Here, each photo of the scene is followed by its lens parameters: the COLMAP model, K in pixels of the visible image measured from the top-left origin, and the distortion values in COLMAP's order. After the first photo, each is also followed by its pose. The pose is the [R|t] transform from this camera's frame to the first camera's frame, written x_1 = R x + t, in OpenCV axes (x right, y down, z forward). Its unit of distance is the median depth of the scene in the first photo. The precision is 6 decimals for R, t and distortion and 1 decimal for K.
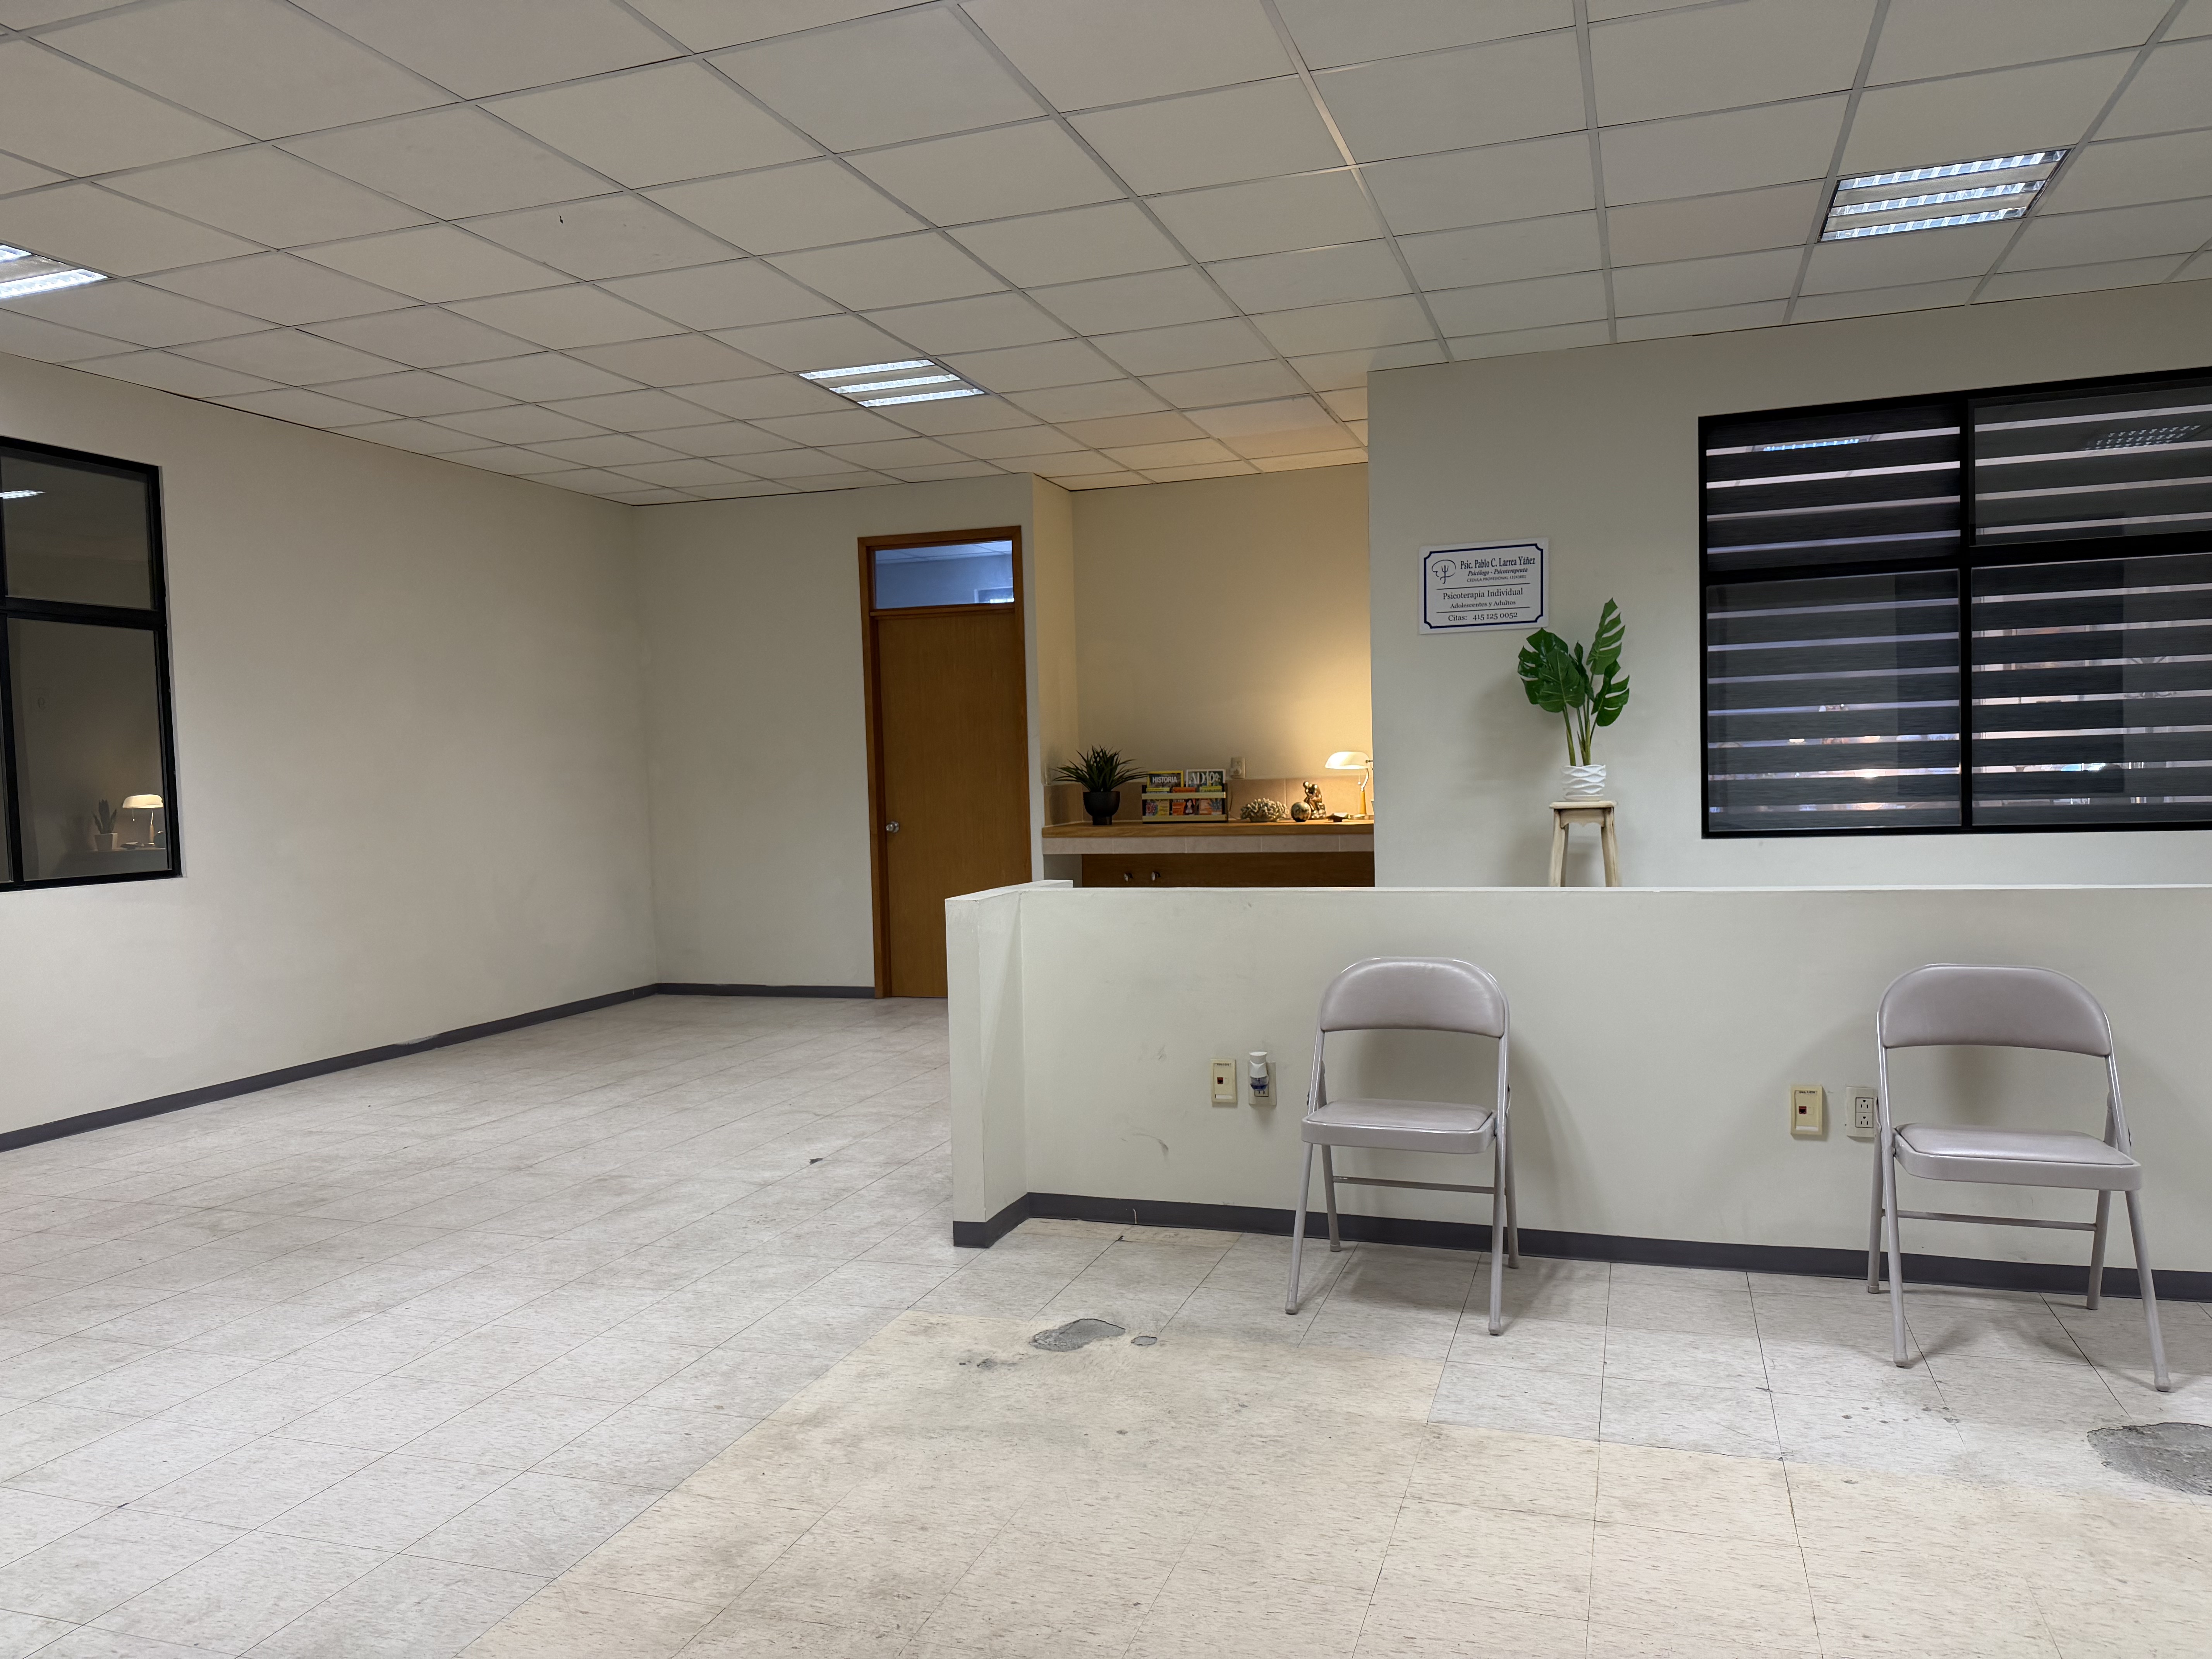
lens RADIAL K [[1523.1, 0, 1115.5], [0, 1523.1, 824.6], [0, 0, 1]] dist [0.029482, -0.012311]
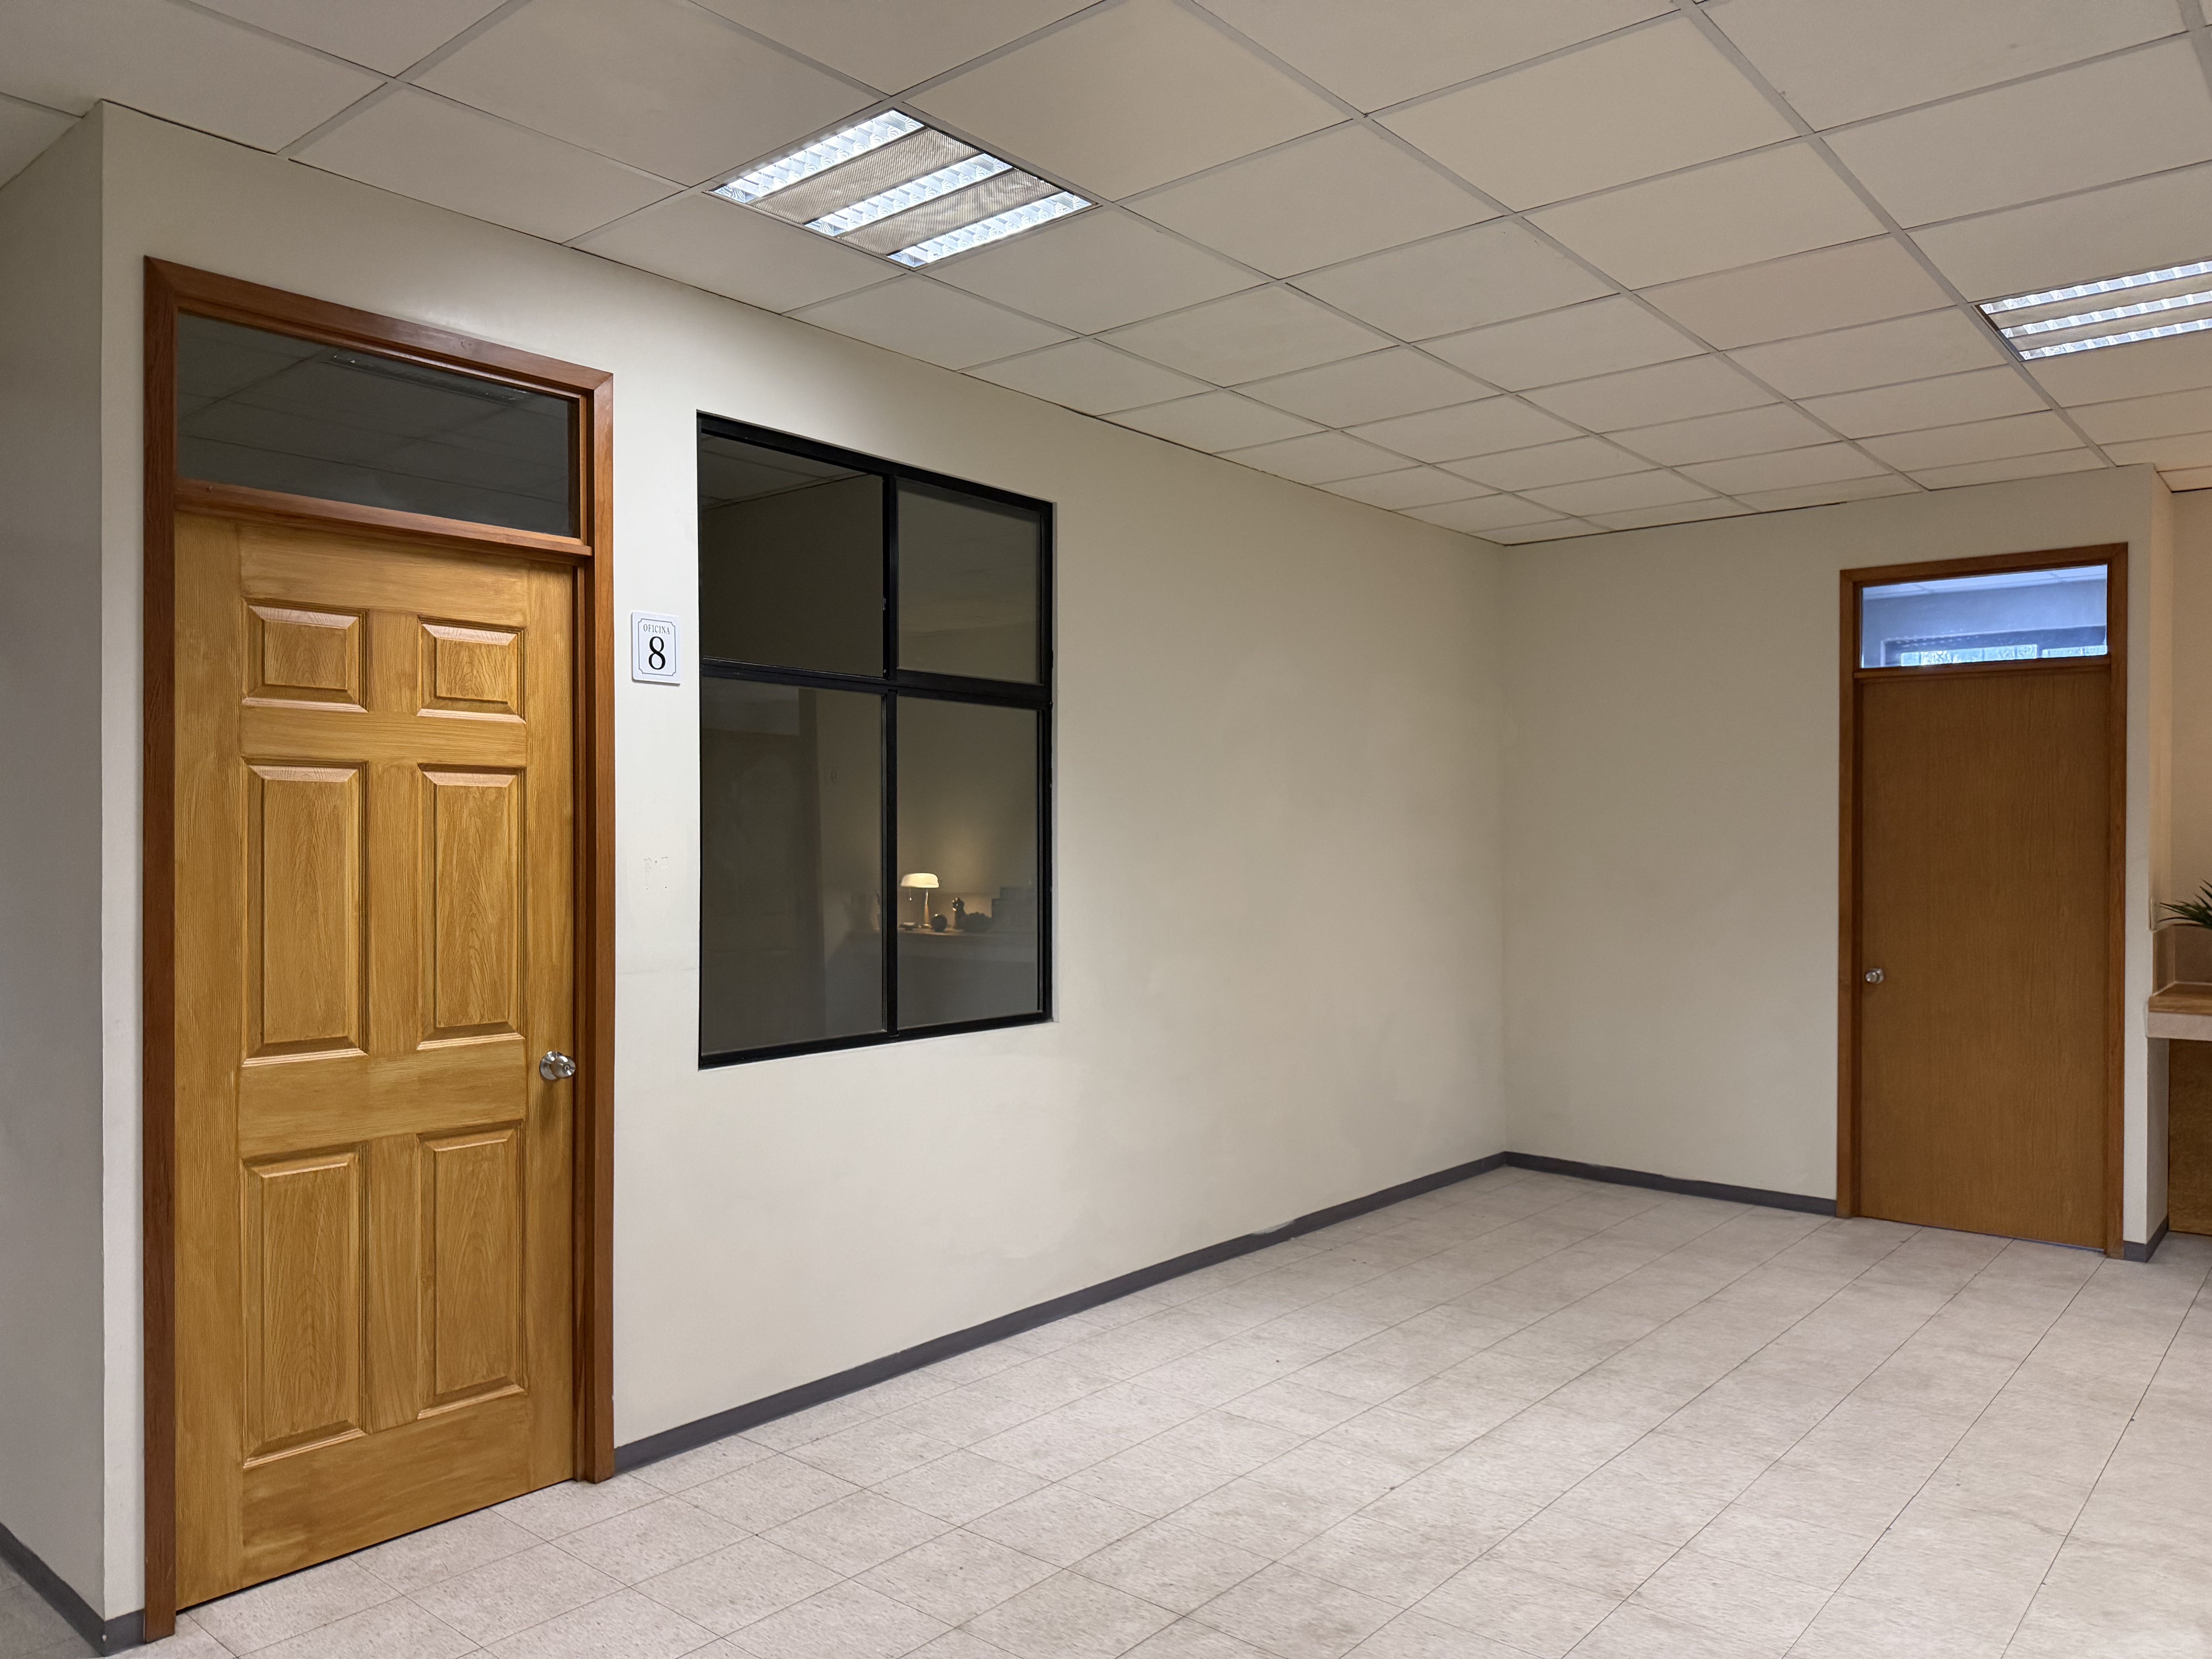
lens RADIAL K [[1523.1, 0, 1101.6], [0, 1523.1, 833.2], [0, 0, 1]] dist [0.029482, -0.012311]
pose [[0.930674, 0.034113, -0.364255, -0.249308], [-0.043106, 0.998933, -0.016585, -0.041603], [0.363300, 0.031137, 0.931152, 0.232042]]
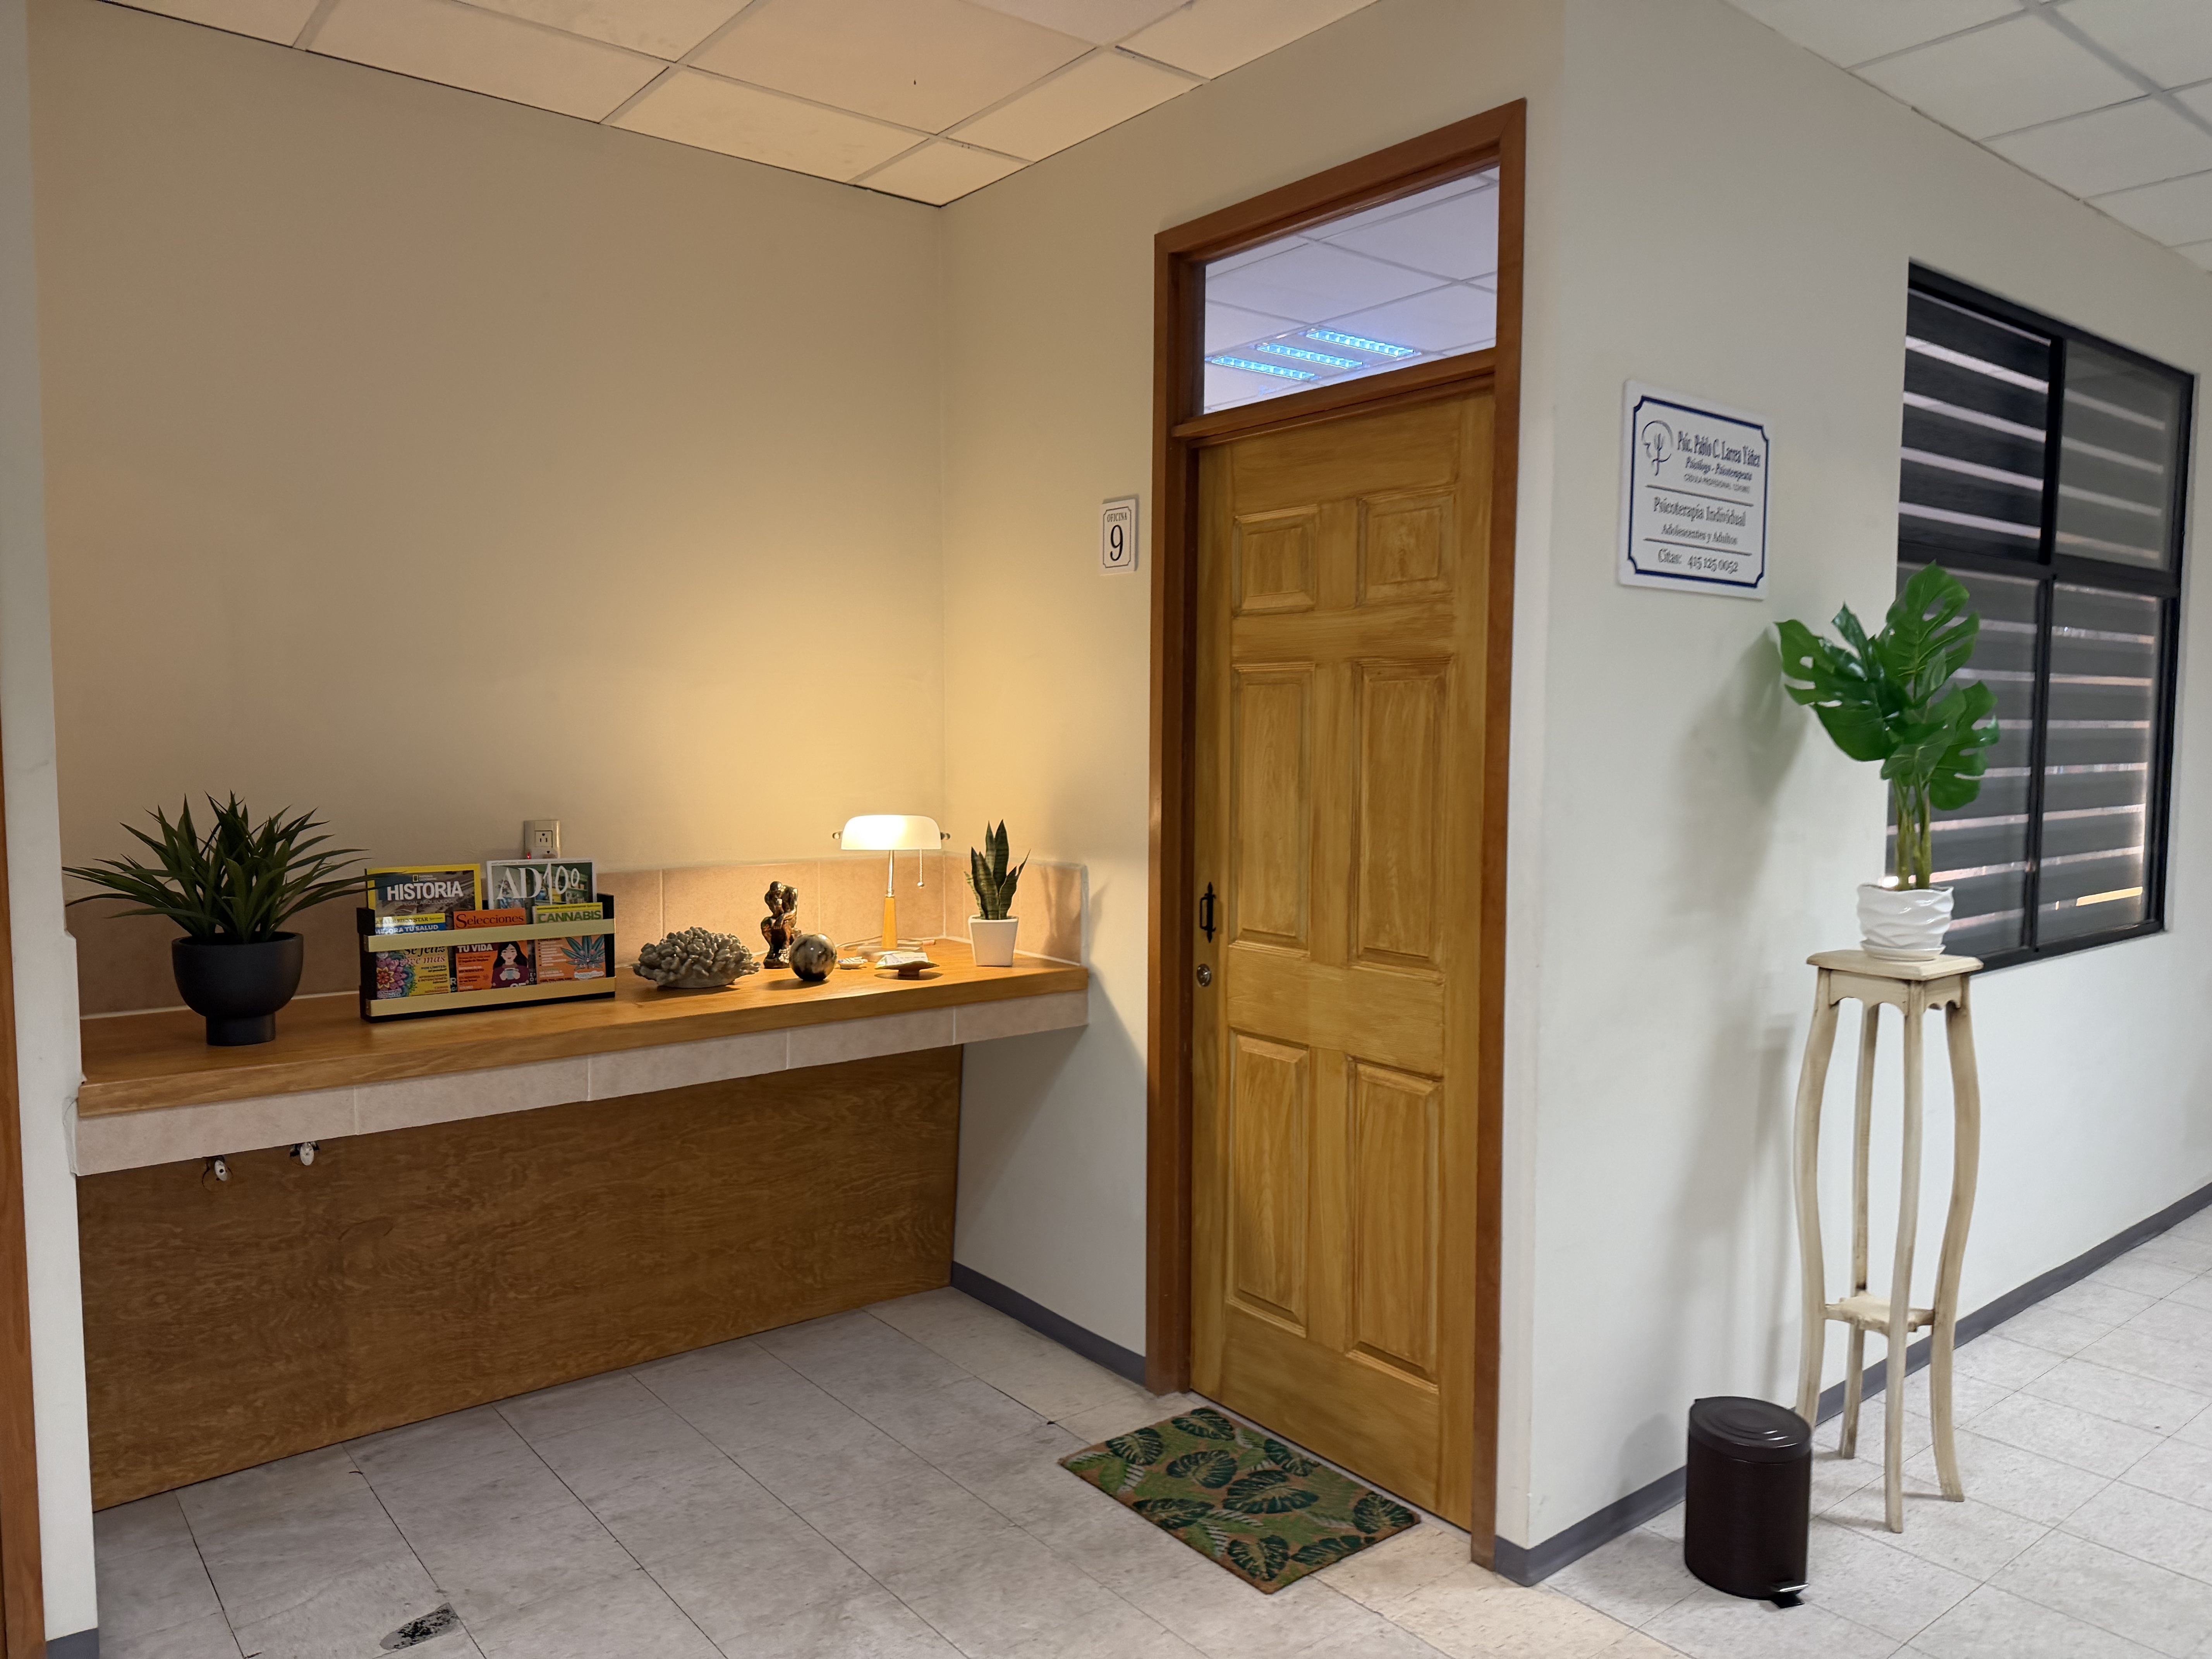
lens RADIAL K [[1523.1, 0, 1112.1], [0, 1523.1, 838.9], [0, 0, 1]] dist [0.029482, -0.012311]
pose [[0.515806, -0.023838, 0.856373, -0.209819], [0.012978, 0.999716, 0.020011, -0.051586], [-0.856607, 0.000792, 0.515969, 0.749007]]
